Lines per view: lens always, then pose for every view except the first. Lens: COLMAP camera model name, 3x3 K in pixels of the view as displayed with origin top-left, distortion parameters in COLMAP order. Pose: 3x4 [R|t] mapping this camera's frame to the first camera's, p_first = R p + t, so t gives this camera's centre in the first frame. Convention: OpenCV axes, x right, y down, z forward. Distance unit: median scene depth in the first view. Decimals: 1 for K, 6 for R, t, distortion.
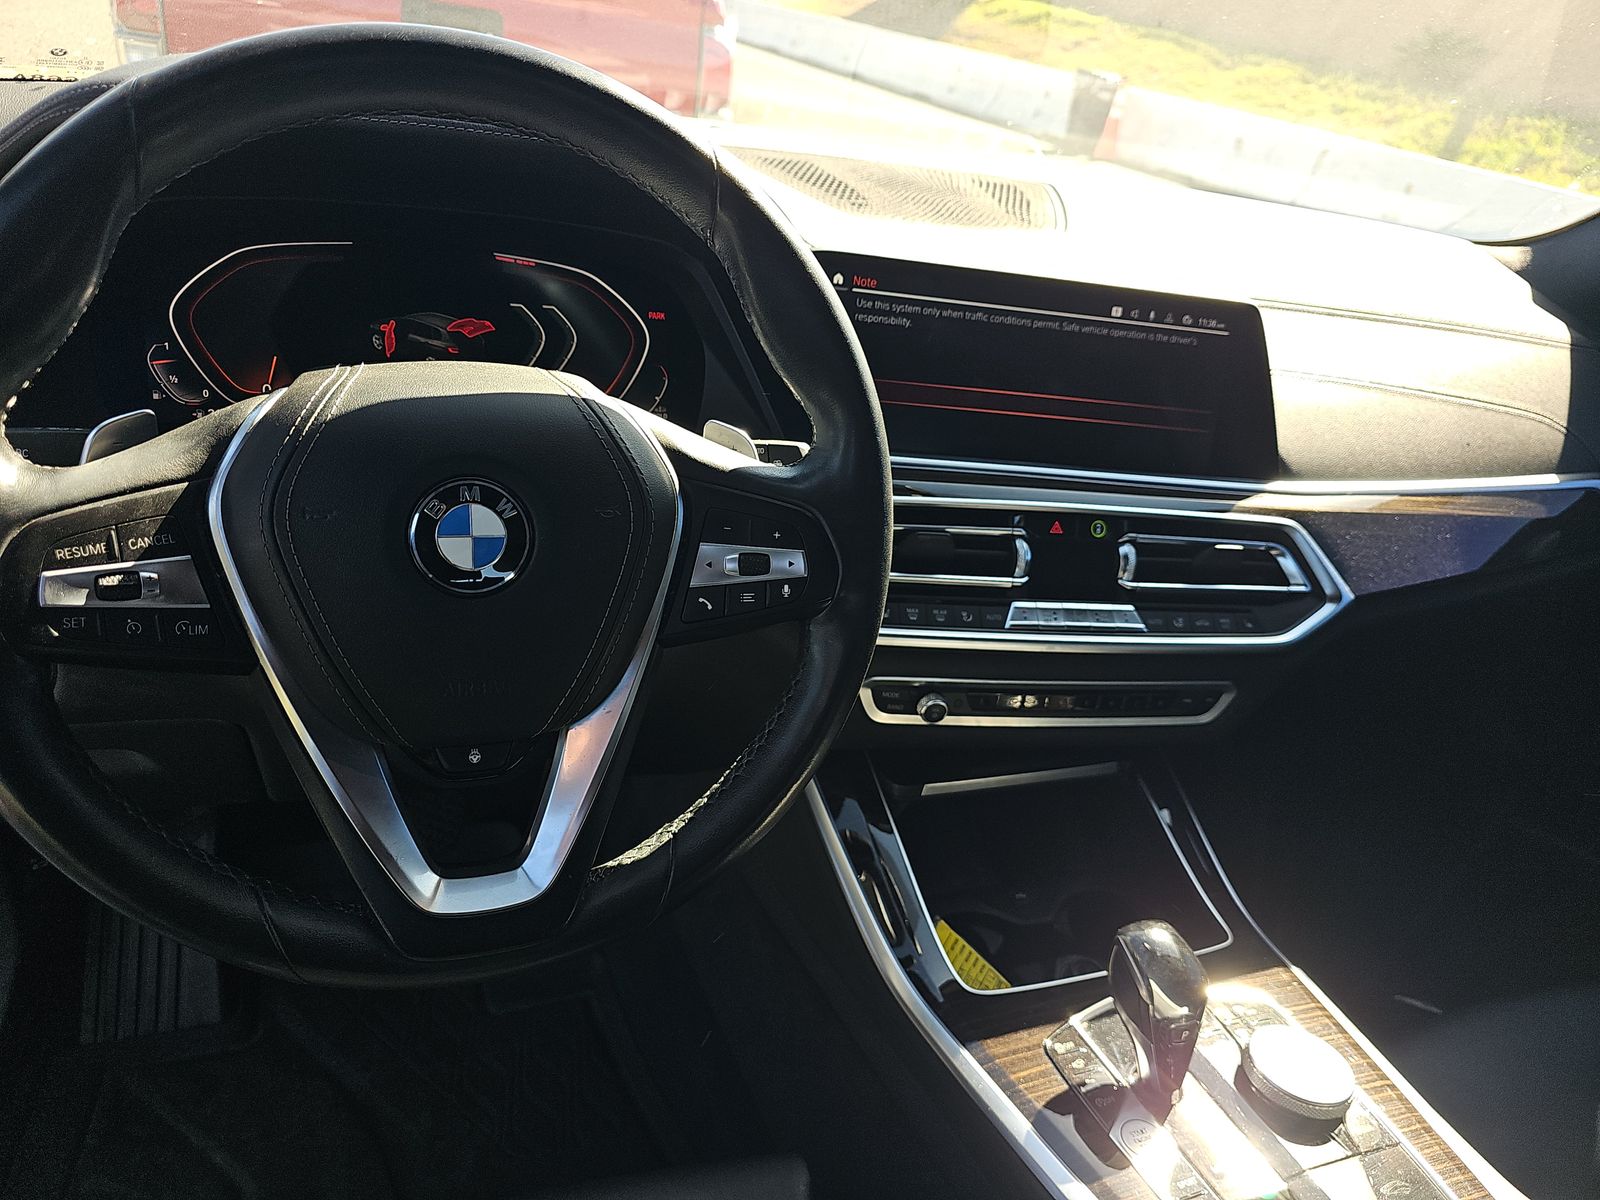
lens RADIAL K [[1066.4, 0, 794.8], [0, 1066.4, 603.2], [0, 0, 1]] dist [0.033797, -0.032961]
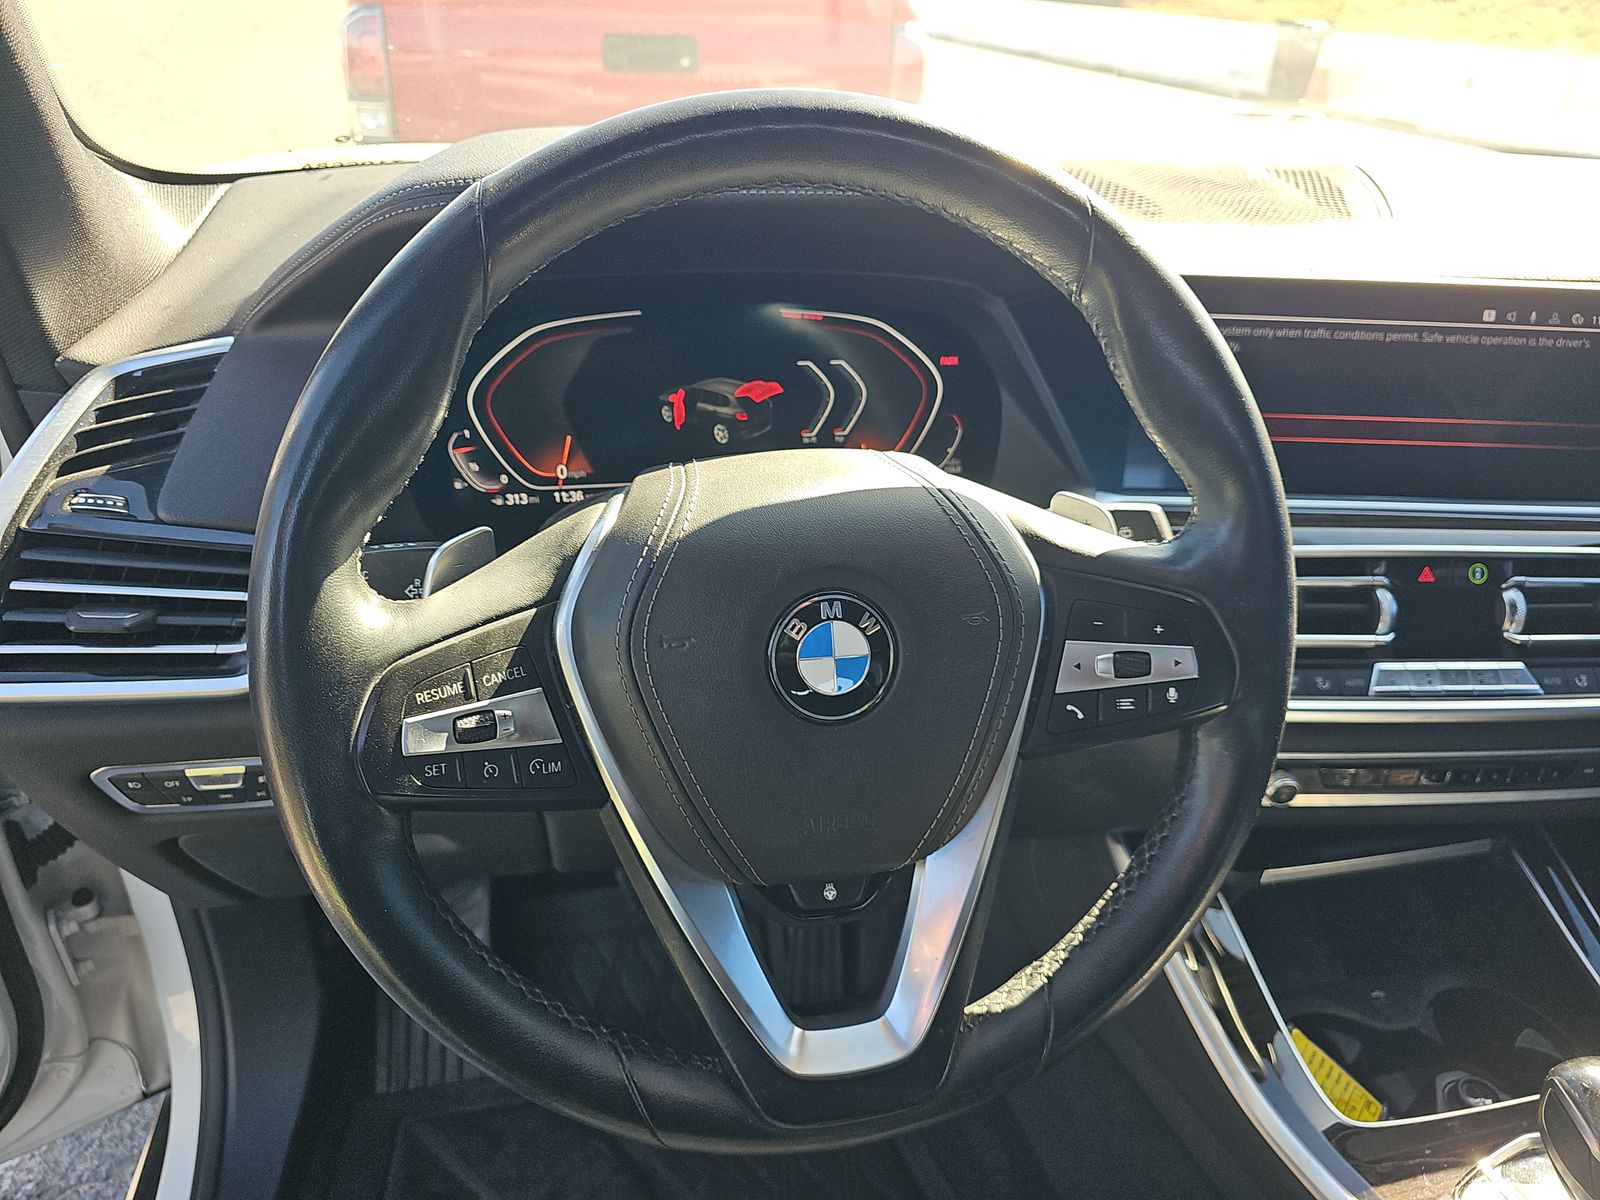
lens RADIAL K [[1066.4, 0, 796.3], [0, 1066.4, 601.6], [0, 0, 1]] dist [0.033797, -0.032961]
pose [[0.985523, -0.029719, -0.166917, -0.128043], [0.030207, 0.999544, 0.000384, -0.076964], [0.166830, -0.005421, 0.985971, 0.084417]]
